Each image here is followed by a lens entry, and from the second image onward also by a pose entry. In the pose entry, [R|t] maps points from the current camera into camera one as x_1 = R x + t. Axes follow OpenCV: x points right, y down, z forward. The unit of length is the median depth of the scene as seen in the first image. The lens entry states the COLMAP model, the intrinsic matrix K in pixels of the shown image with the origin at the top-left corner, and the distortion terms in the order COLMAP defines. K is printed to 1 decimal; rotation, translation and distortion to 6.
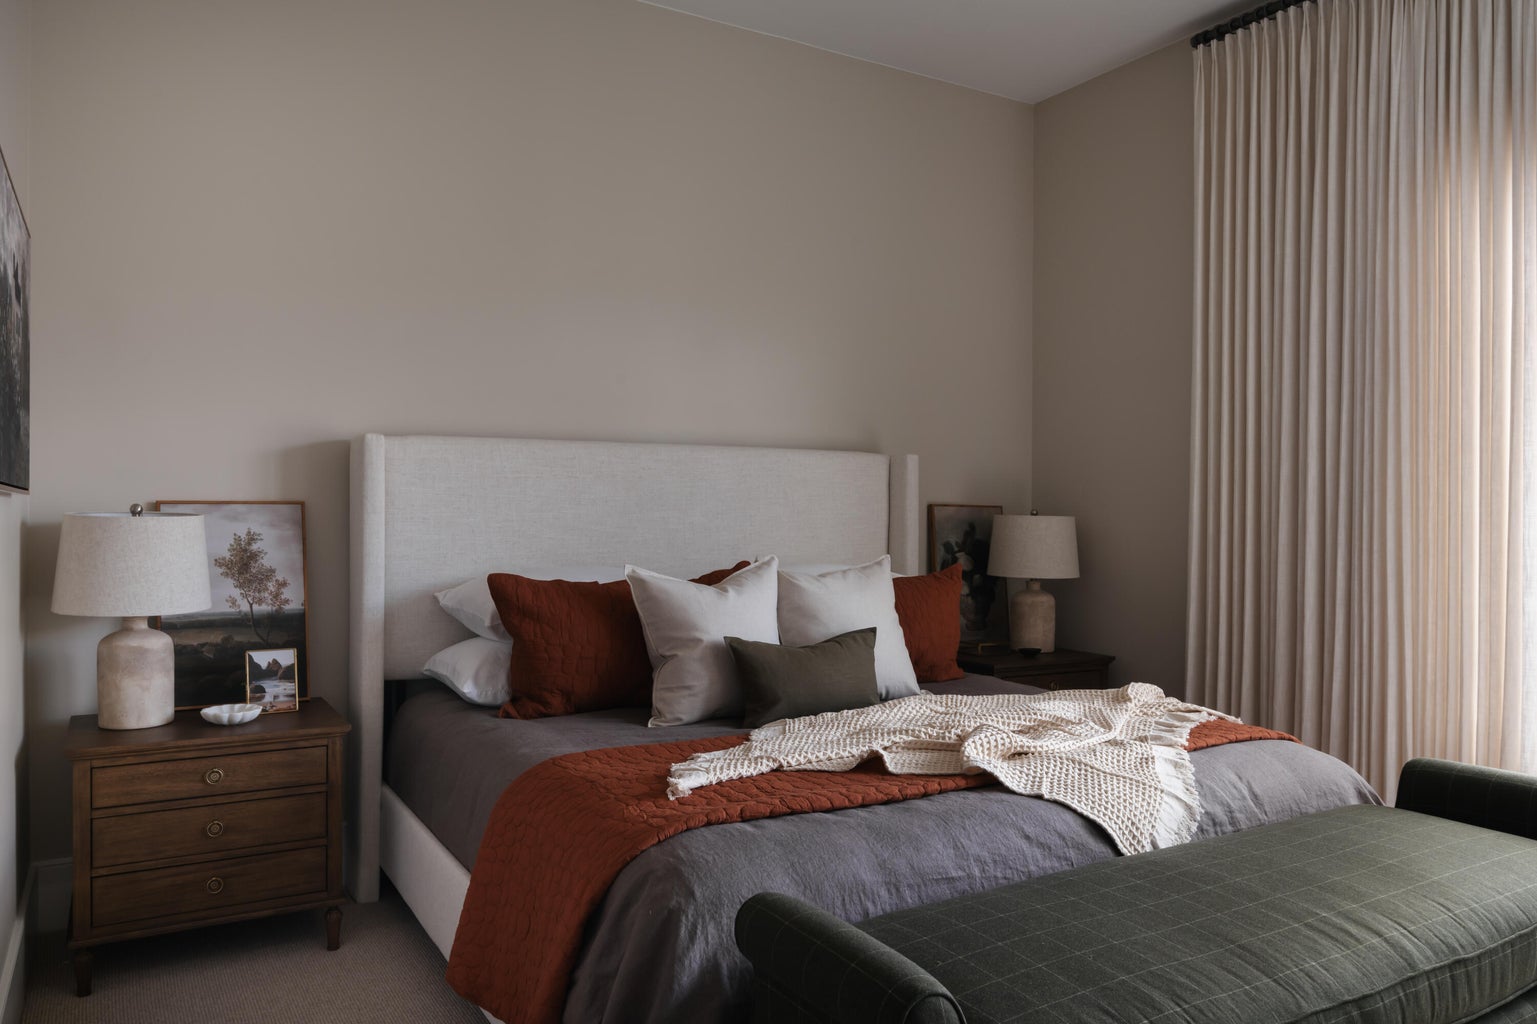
lens RADIAL K [[1084.0, 0, 769.0], [0, 1084.0, 511.7], [0, 0, 1]] dist [-0.005084, -0.001854]
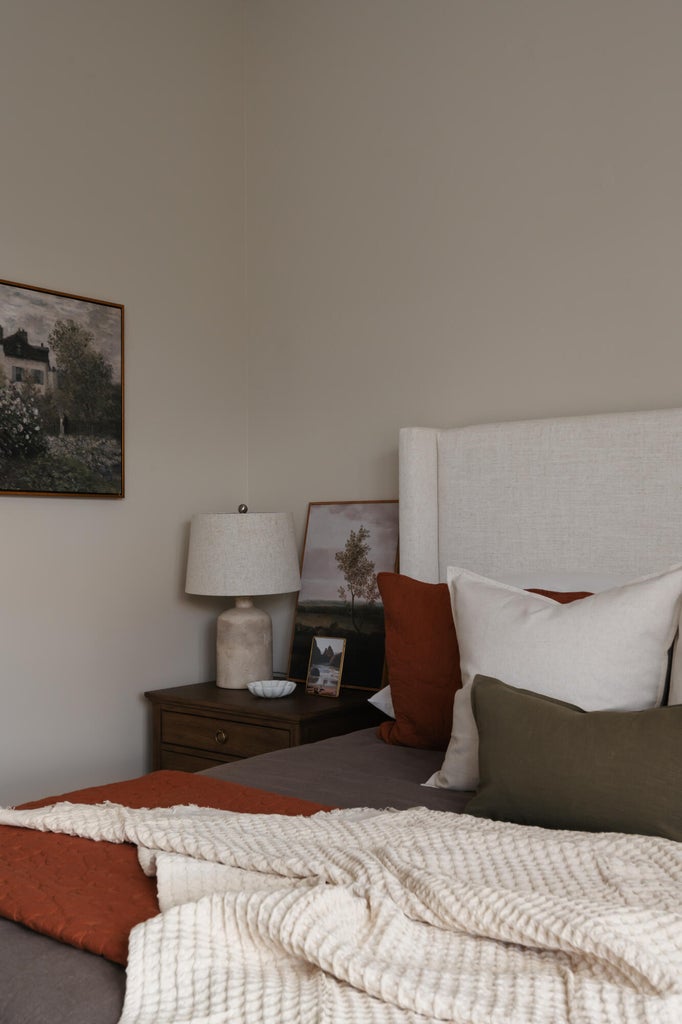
lens RADIAL K [[1035.0, 0, 341.0], [0, 1035.0, 516.6], [0, 0, 1]] dist [0.008052, 0.000000]
pose [[0.356810, -0.018143, -0.934001, 0.491009], [0.004899, 0.999834, -0.017550, 0.024558], [0.934164, 0.001687, 0.356840, 0.619930]]
